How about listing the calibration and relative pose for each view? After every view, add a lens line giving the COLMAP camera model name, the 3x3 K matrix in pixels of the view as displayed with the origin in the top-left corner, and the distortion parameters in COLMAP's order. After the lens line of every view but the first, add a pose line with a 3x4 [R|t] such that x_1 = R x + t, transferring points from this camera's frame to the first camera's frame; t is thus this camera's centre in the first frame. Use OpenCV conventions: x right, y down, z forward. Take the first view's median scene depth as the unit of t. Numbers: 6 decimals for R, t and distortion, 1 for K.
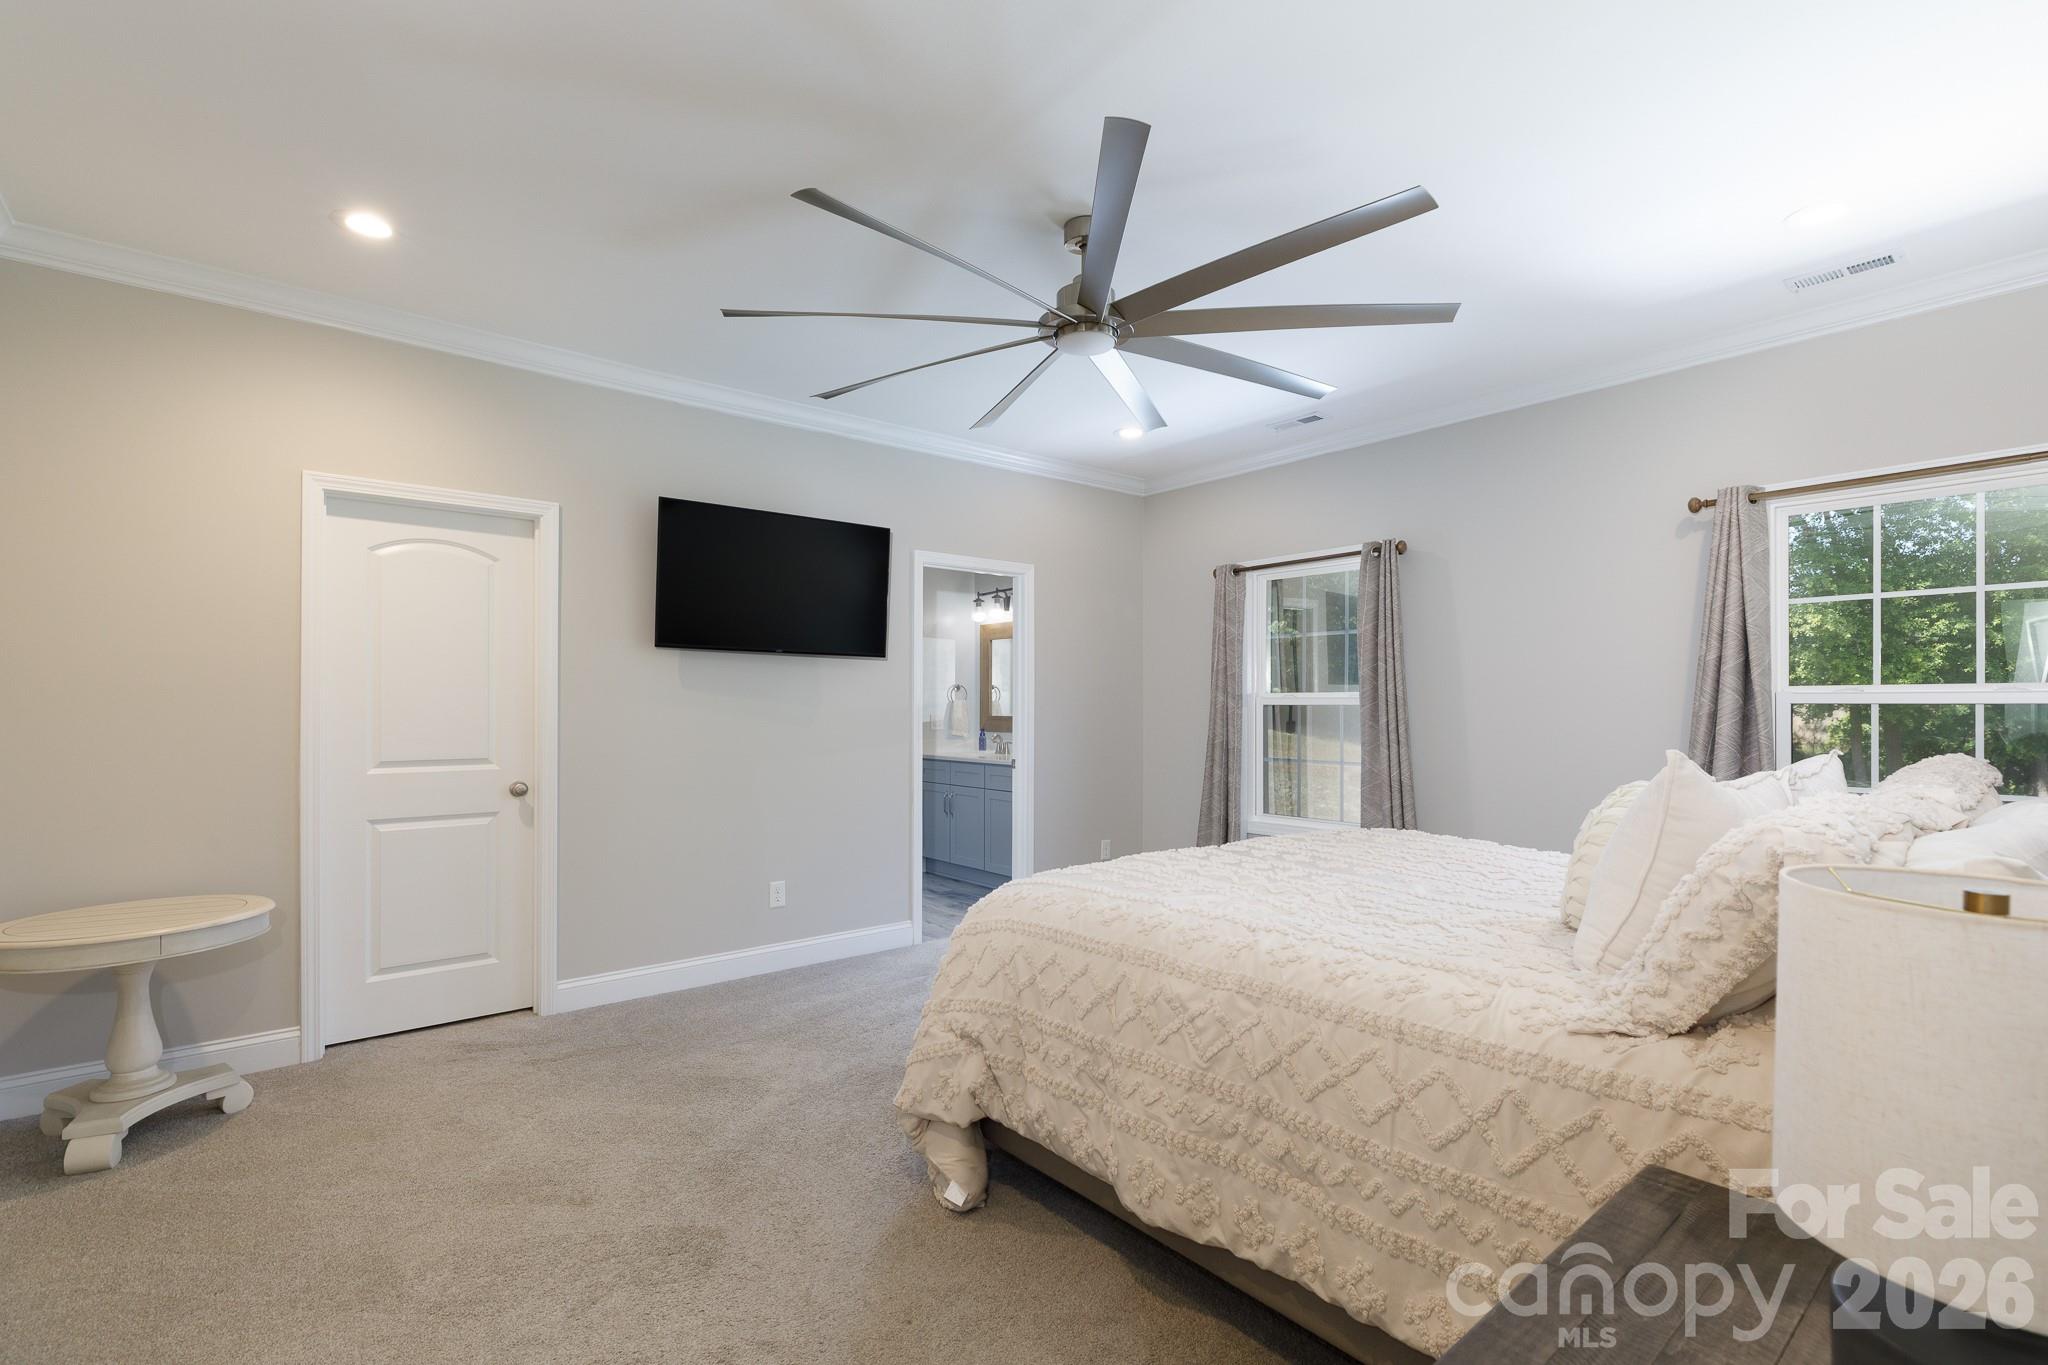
lens RADIAL K [[941.7, 0, 1029.6], [0, 941.7, 704.3], [0, 0, 1]] dist [-0.001492, -0.000308]
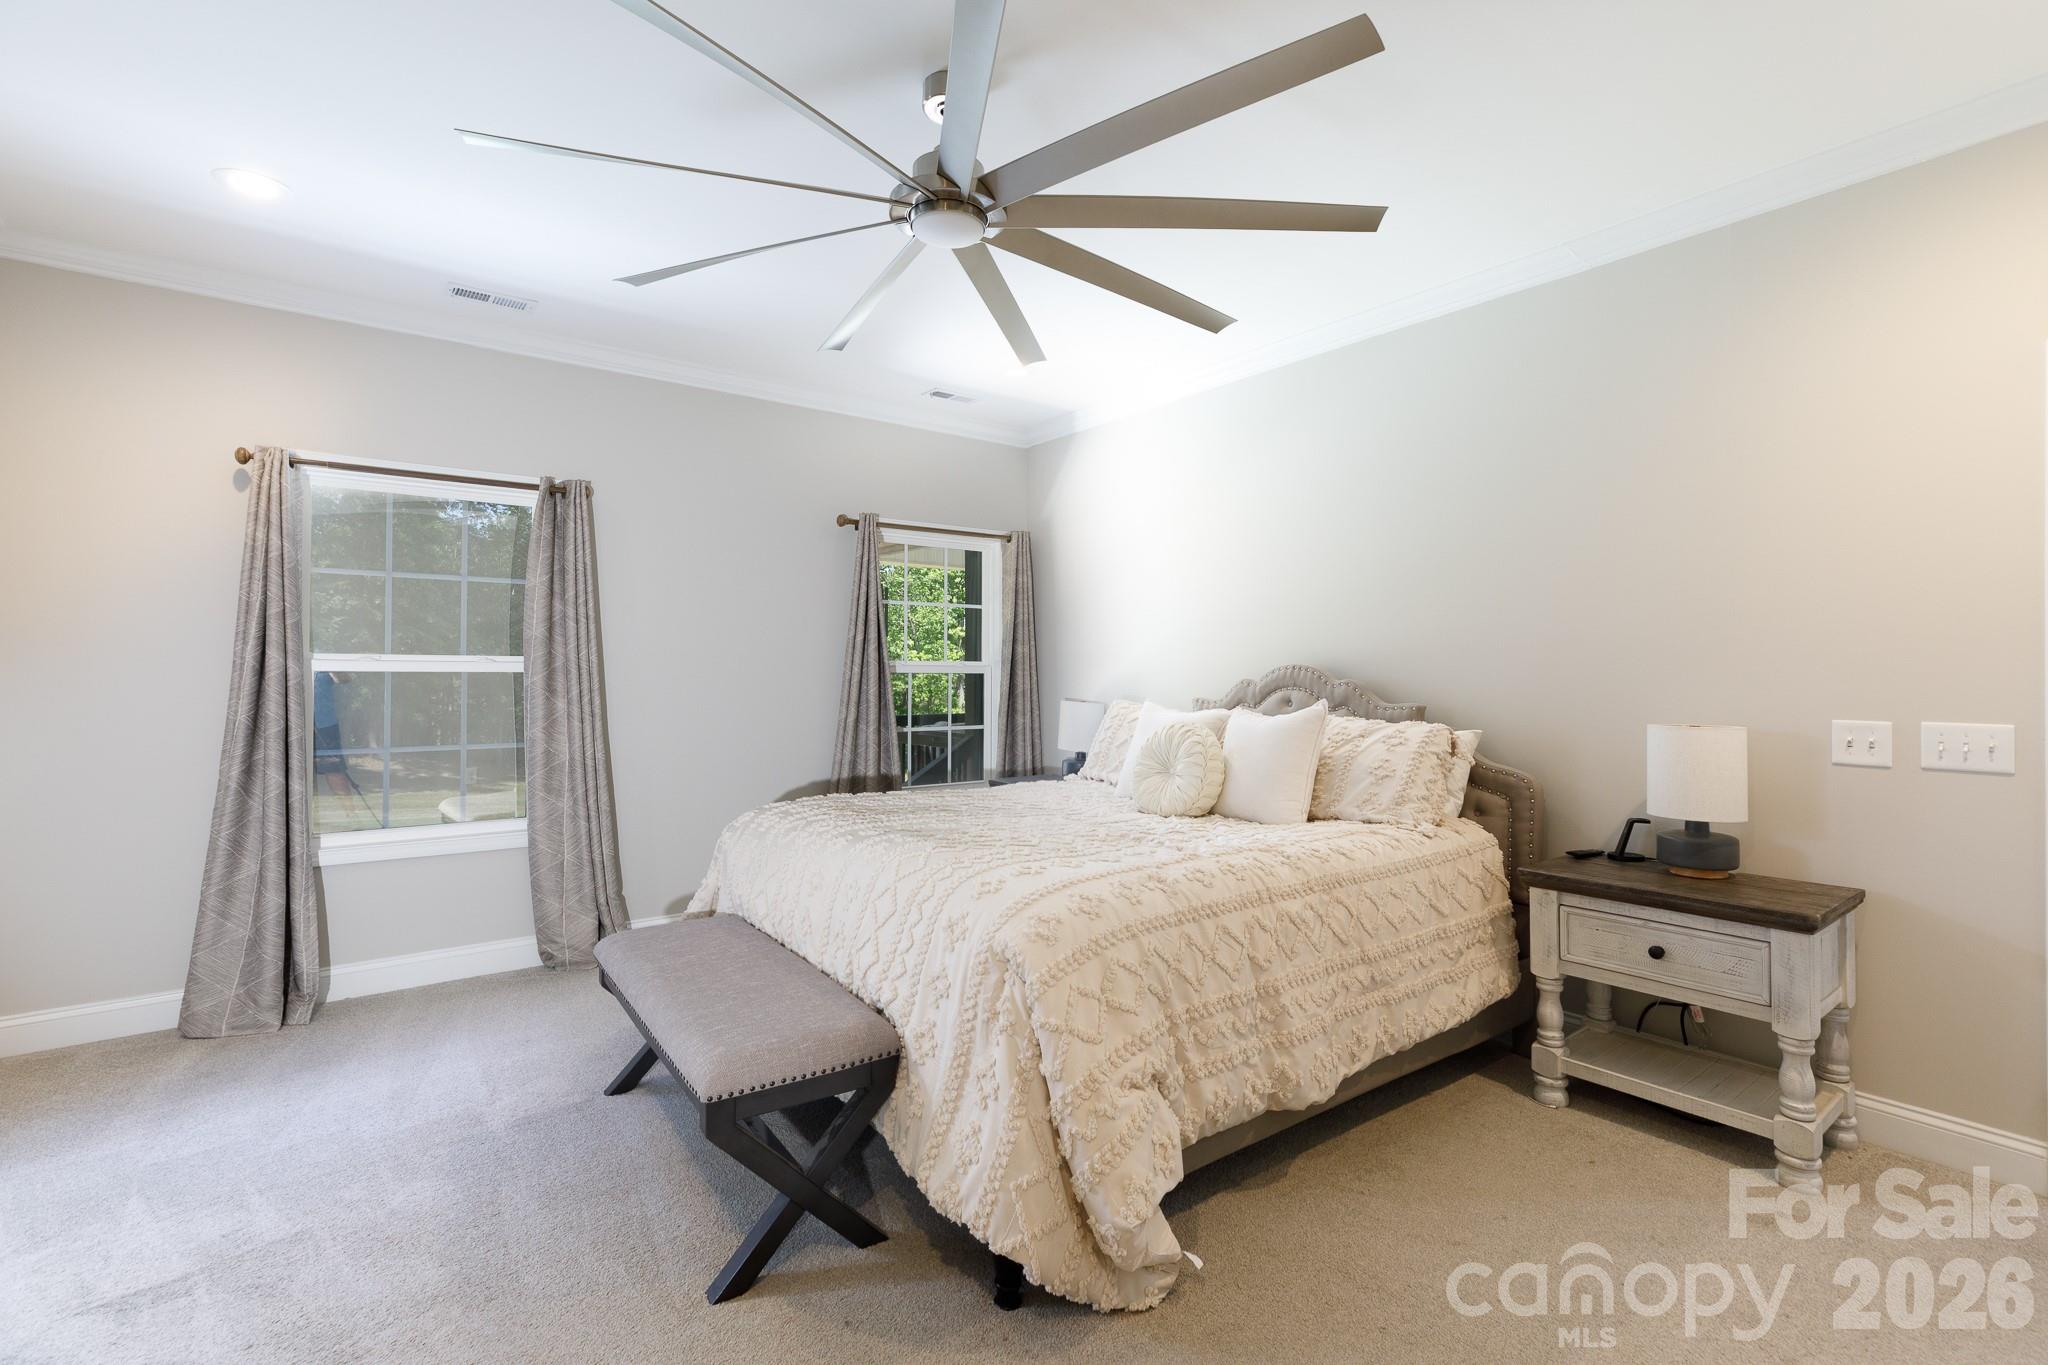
lens RADIAL K [[923.5, 0, 1022.3], [0, 923.5, 674.8], [0, 0, 1]] dist [0.003991, 0.000001]
pose [[0.046388, -0.002793, 0.998920, -0.568575], [-0.002885, 0.999992, 0.002930, -0.001650], [-0.998919, -0.003018, 0.046380, 0.699510]]
